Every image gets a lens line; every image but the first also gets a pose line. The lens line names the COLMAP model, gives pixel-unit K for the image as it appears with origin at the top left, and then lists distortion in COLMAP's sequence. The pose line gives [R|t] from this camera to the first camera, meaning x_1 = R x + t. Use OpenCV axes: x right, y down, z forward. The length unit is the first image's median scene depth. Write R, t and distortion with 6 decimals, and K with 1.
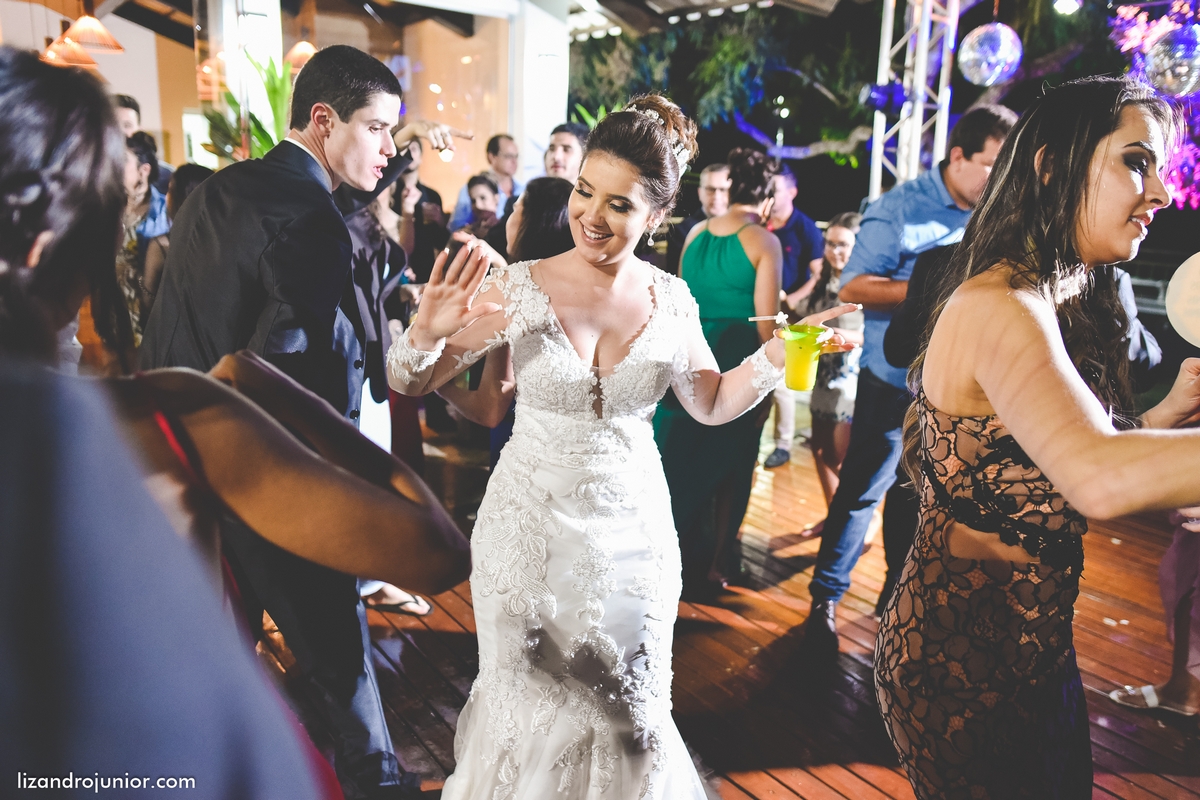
lens RADIAL K [[858.4, 0, 620.6], [0, 858.4, 384.9], [0, 0, 1]] dist [-0.005044, -0.004411]
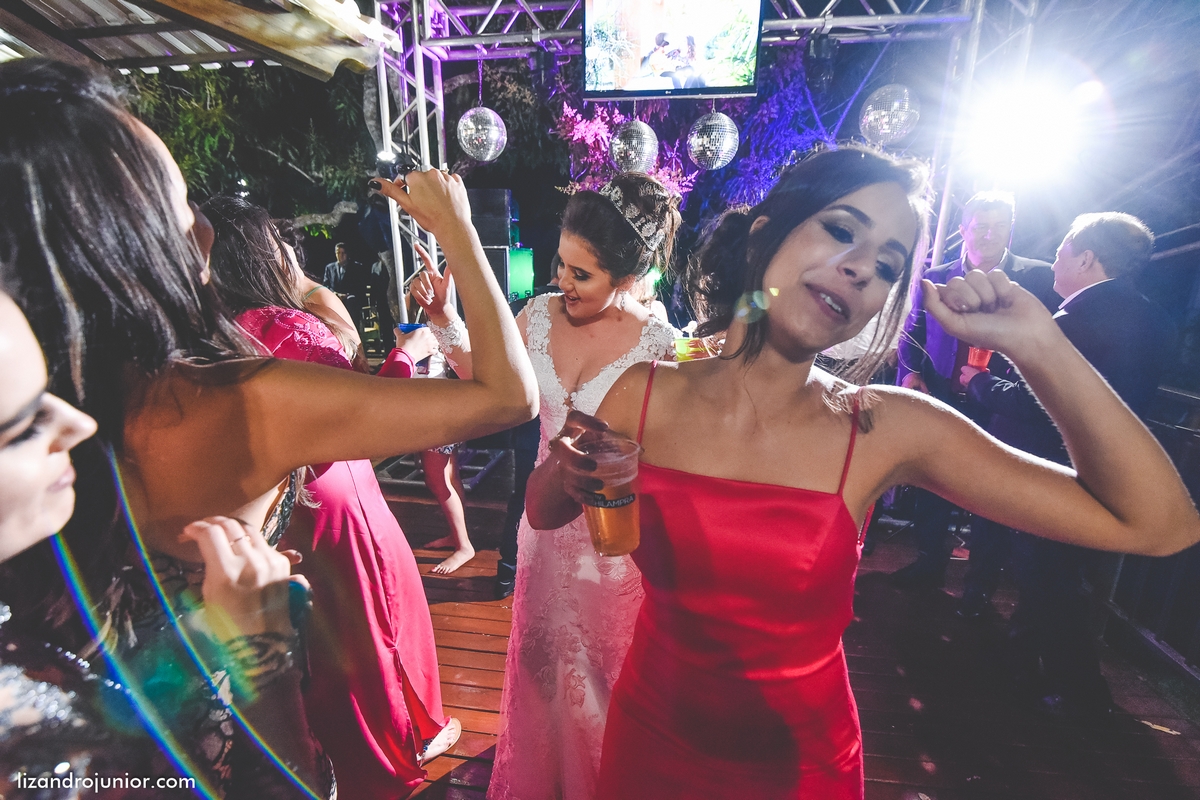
lens RADIAL K [[558.9, 0, 600.0], [0, 558.9, 400.0], [0, 0, 1]] dist [-0.018267, -0.000538]
pose [[0.728987, -0.192518, 0.656898, -0.015105], [0.176839, 0.980027, 0.090972, -0.041310], [-0.661291, 0.049848, 0.748471, 0.208505]]
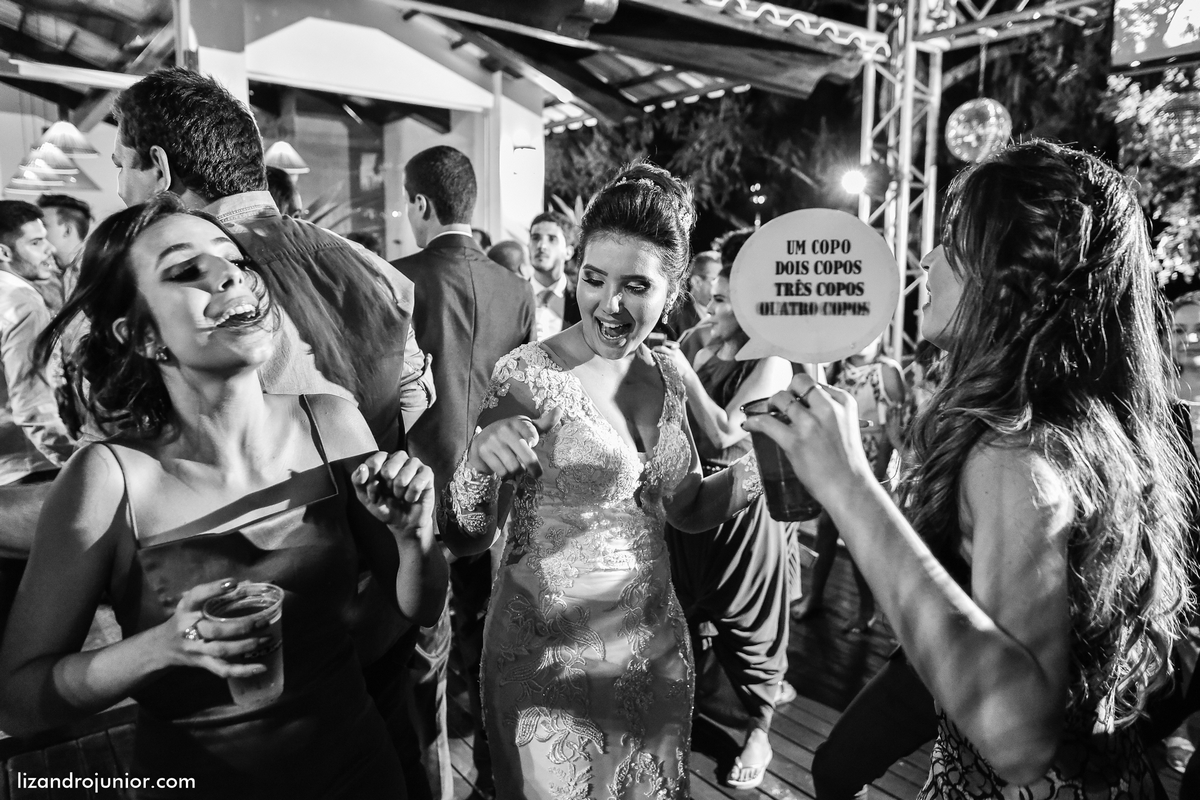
lens RADIAL K [[830.0, 0, 600.0], [0, 830.0, 400.0], [0, 0, 1]] dist [-0.007727, -0.000829]
pose [[0.999628, -0.025323, -0.010121, 0.005076], [0.024466, 0.996702, -0.077370, -0.013256], [0.012047, 0.077094, 0.996951, 0.054824]]
